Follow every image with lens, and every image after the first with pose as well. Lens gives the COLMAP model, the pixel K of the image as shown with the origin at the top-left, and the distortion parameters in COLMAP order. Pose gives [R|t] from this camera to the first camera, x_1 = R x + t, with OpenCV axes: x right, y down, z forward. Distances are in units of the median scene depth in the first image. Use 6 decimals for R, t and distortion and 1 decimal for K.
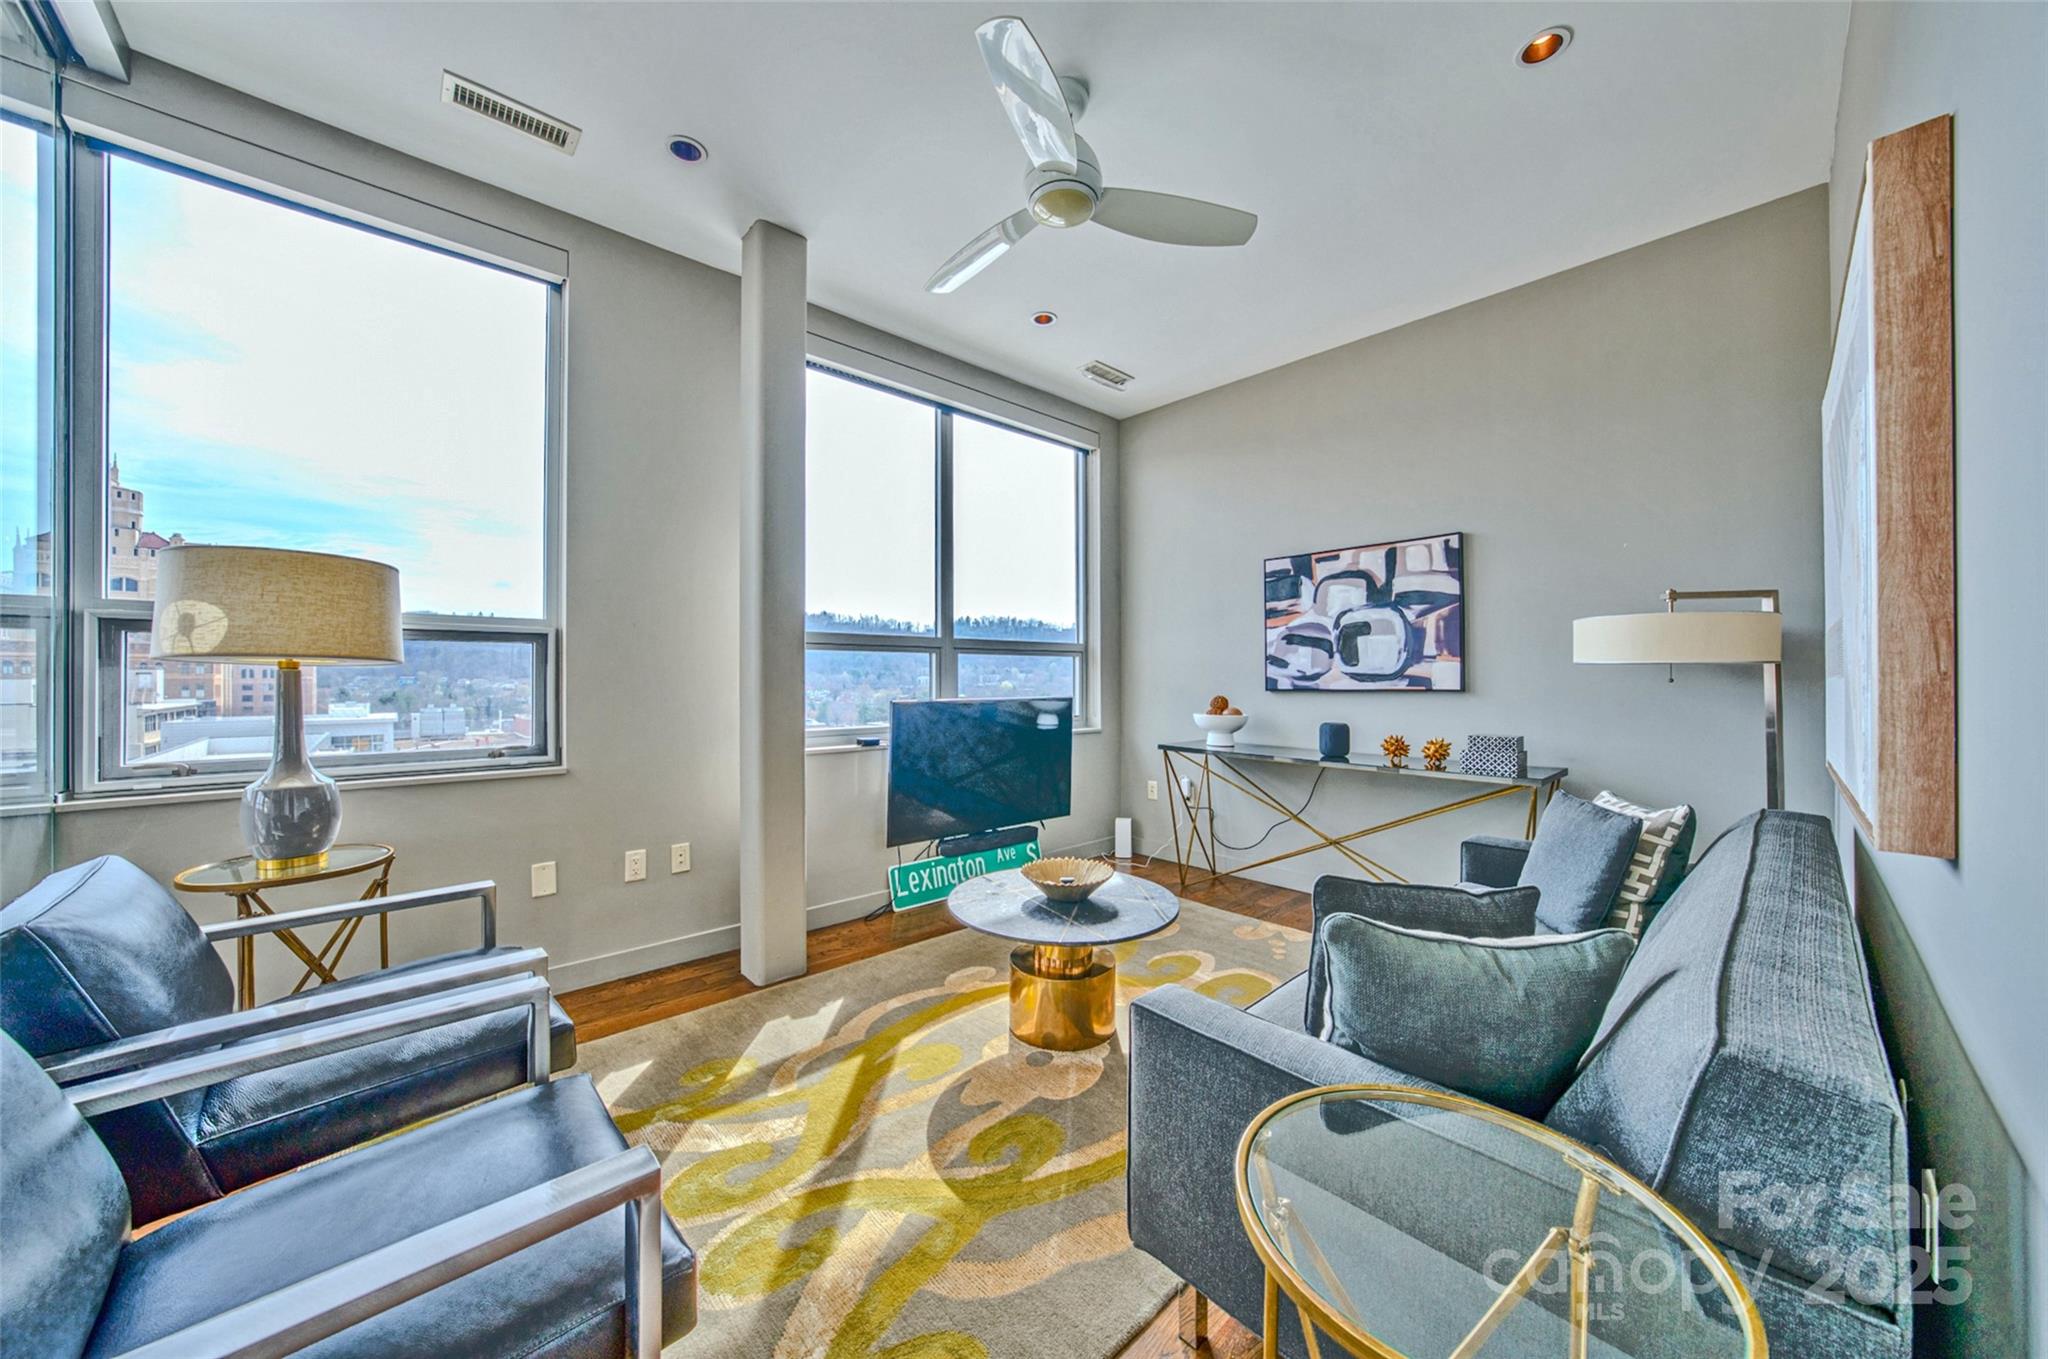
lens RADIAL K [[715.3, 0, 1030.6], [0, 715.3, 679.8], [0, 0, 1]] dist [-0.023059, 0.003667]
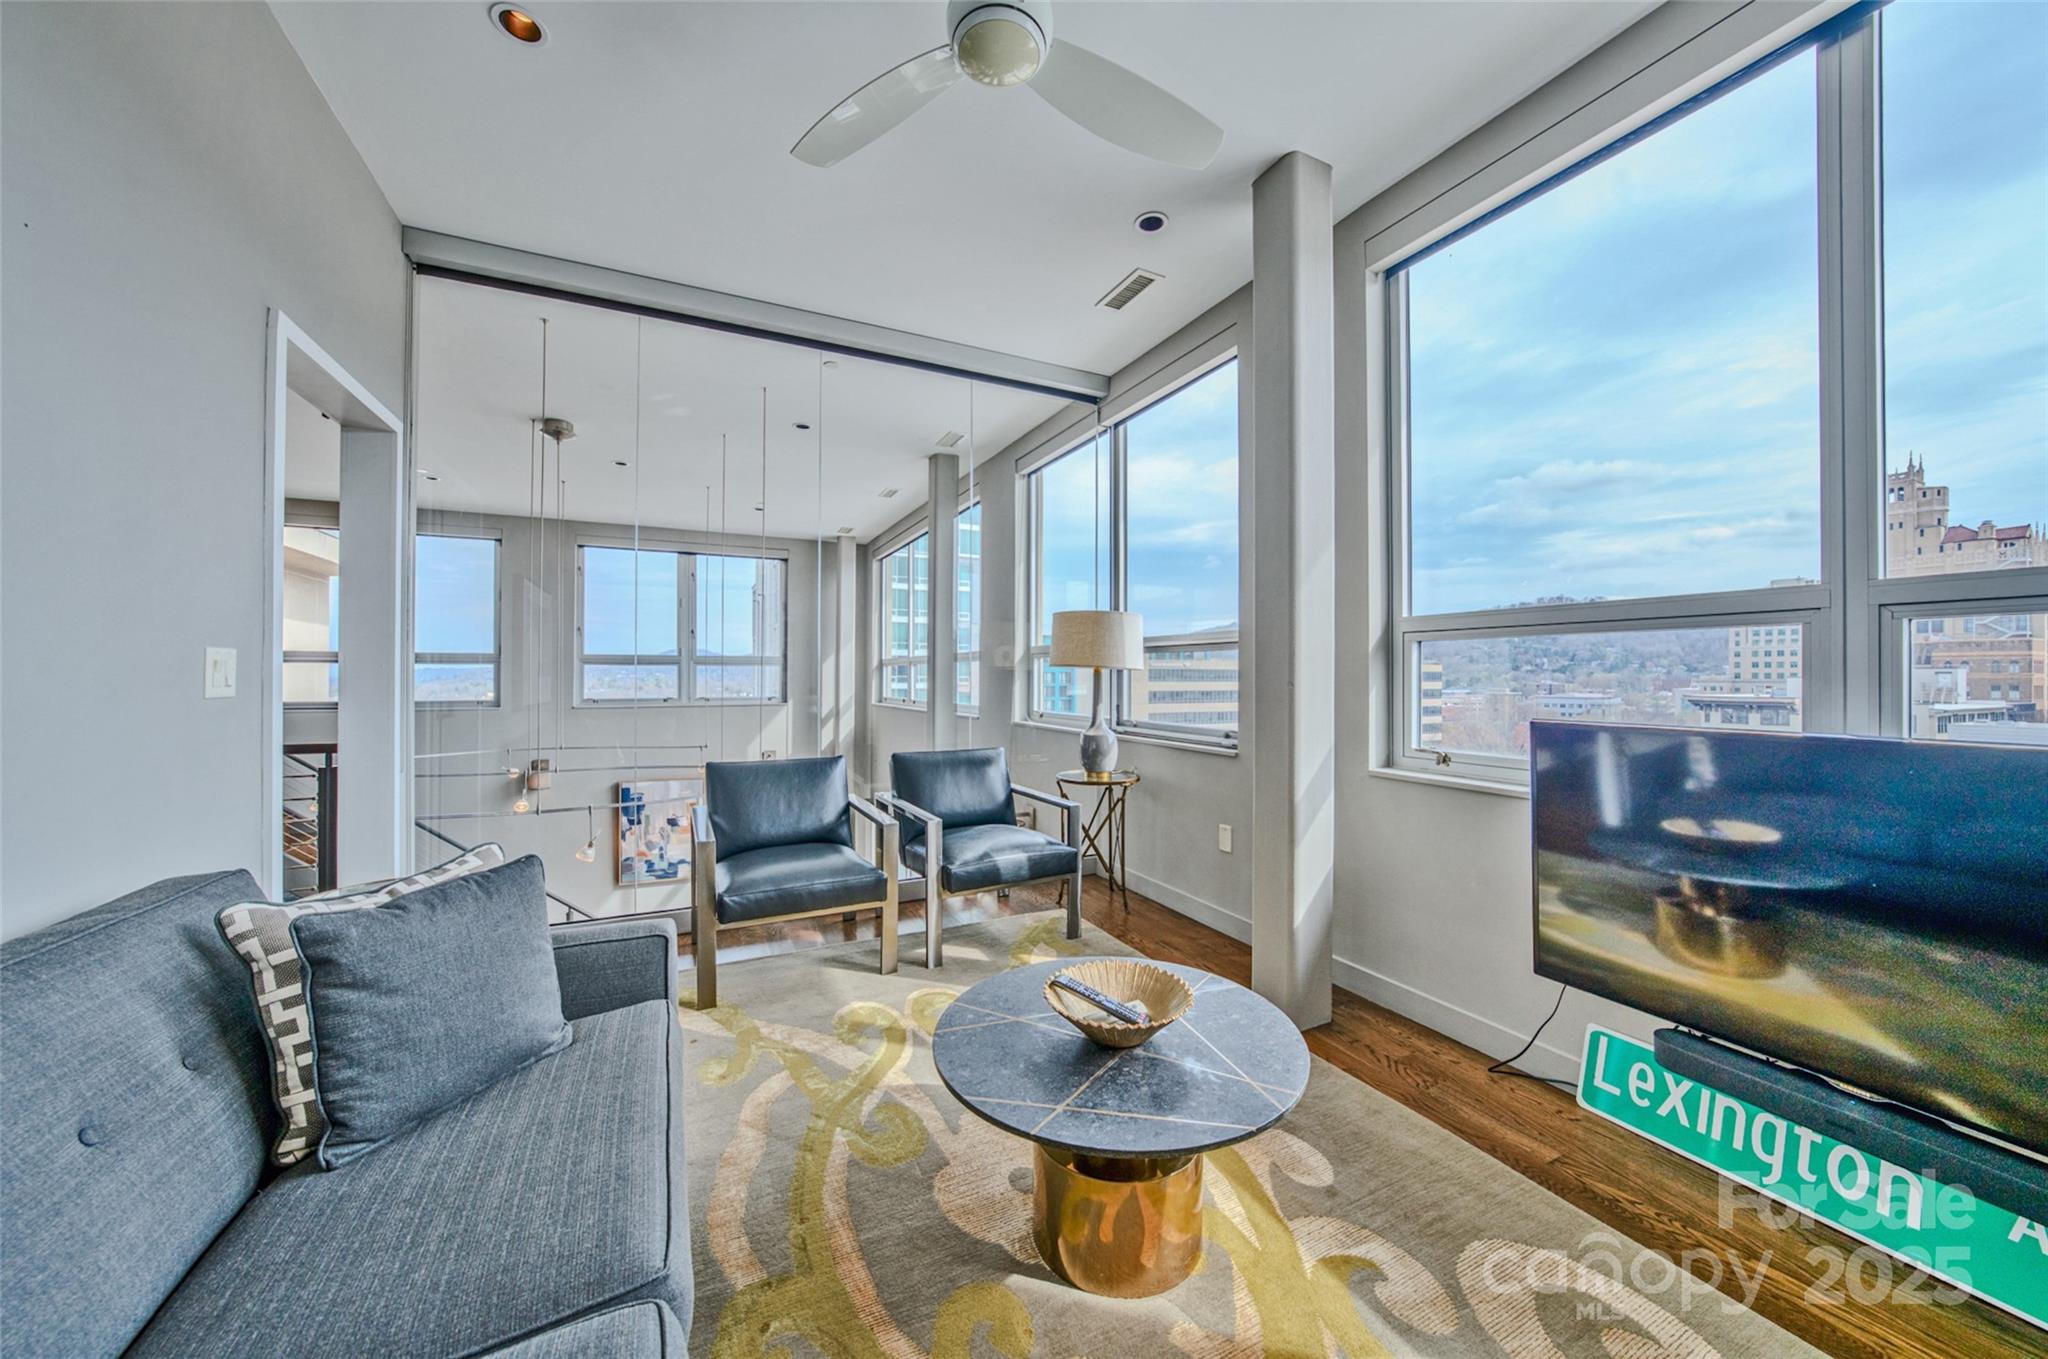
lens RADIAL K [[715.3, 0, 1021.4], [0, 715.3, 674.6], [0, 0, 1]] dist [-0.023059, 0.003667]
pose [[-0.289235, 0.001616, -0.957257, 0.441821], [-0.007540, 0.999964, 0.003966, -0.005741], [0.957228, 0.008365, -0.289212, 0.724460]]
